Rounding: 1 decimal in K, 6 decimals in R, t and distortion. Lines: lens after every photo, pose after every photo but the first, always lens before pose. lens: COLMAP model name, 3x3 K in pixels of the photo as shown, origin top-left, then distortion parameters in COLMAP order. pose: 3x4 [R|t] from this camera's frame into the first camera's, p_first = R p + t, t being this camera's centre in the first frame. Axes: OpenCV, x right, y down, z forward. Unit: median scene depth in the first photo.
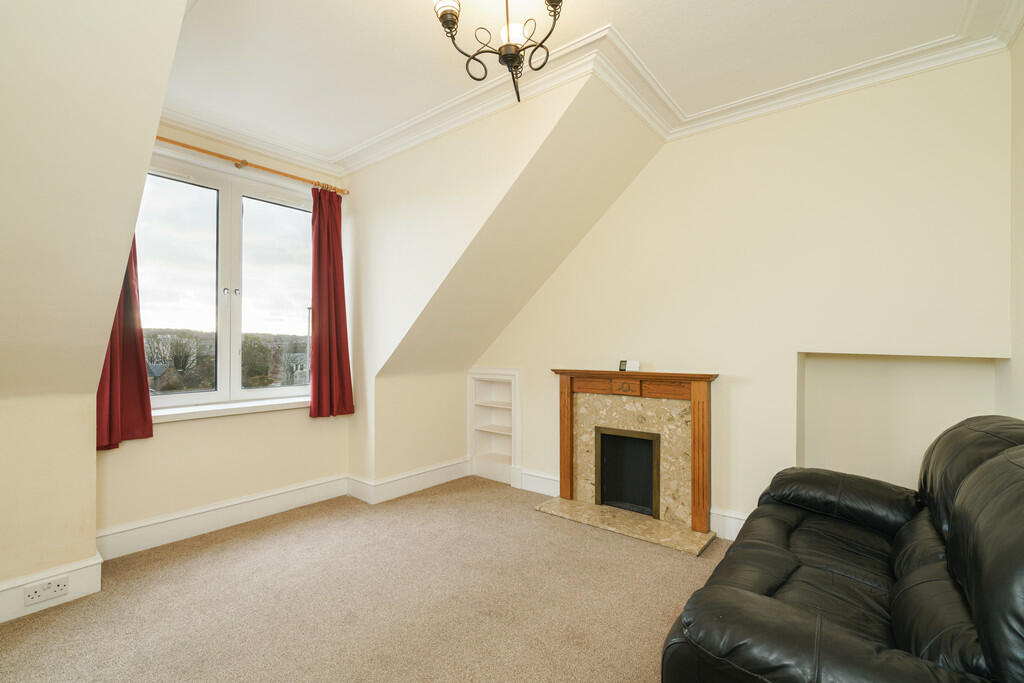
lens RADIAL K [[463.2, 0, 512.0], [0, 463.2, 341.5], [0, 0, 1]] dist [-0.000043, 0.000005]
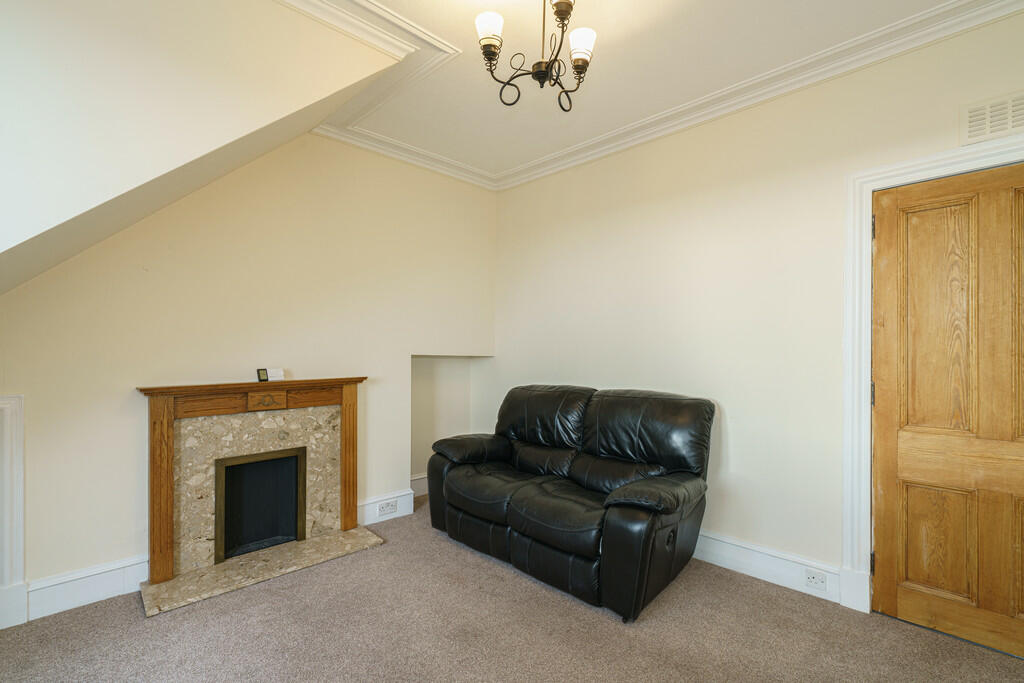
lens RADIAL K [[460.8, 0, 510.0], [0, 460.8, 347.2], [0, 0, 1]] dist [0.000005, 0.000061]
pose [[0.131326, 0.000222, 0.991339, -0.528072], [-0.009463, 0.999955, 0.001030, -0.001960], [-0.991294, -0.009517, 0.131322, 0.472516]]
